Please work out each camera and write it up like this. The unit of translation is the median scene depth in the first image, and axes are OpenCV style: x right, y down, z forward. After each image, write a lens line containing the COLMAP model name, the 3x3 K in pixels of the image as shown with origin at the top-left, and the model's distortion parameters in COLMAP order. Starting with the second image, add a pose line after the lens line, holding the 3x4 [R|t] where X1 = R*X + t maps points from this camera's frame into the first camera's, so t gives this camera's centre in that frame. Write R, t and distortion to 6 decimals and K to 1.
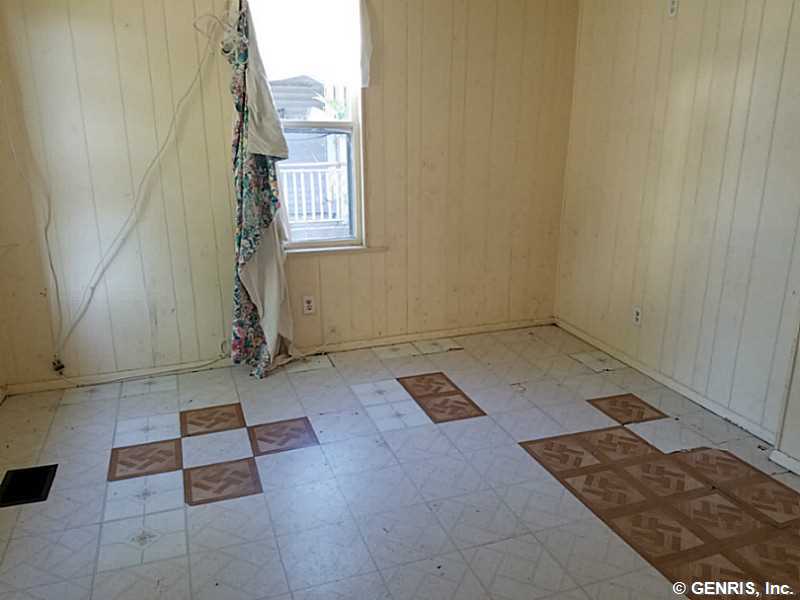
lens RADIAL K [[613.2, 0, 400.0], [0, 613.2, 300.0], [0, 0, 1]] dist [0.194643, -0.320309]
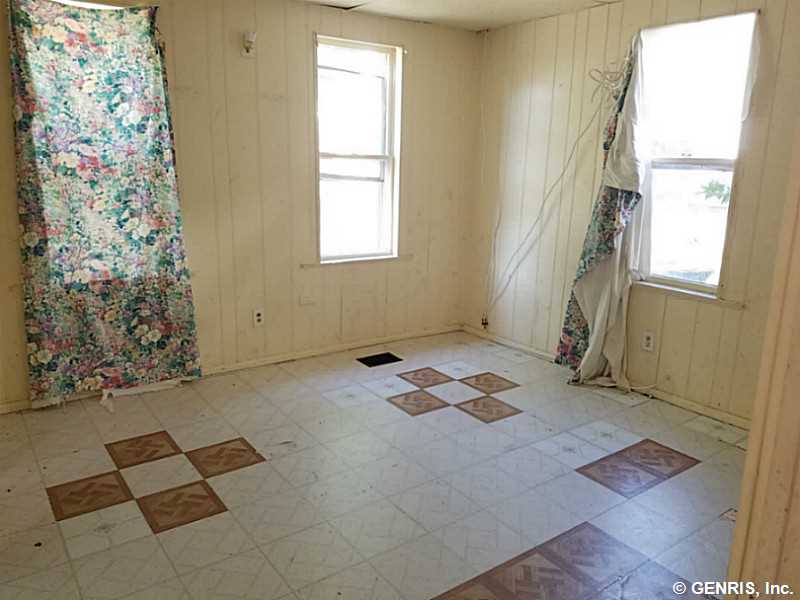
lens RADIAL K [[613.2, 0, 400.0], [0, 613.2, 300.0], [0, 0, 1]] dist [0.194643, -0.320309]
pose [[0.261237, 0.224170, -0.938884, 0.748304], [-0.280610, 0.948290, 0.148338, -0.102975], [0.923587, 0.224709, 0.310633, 0.353990]]
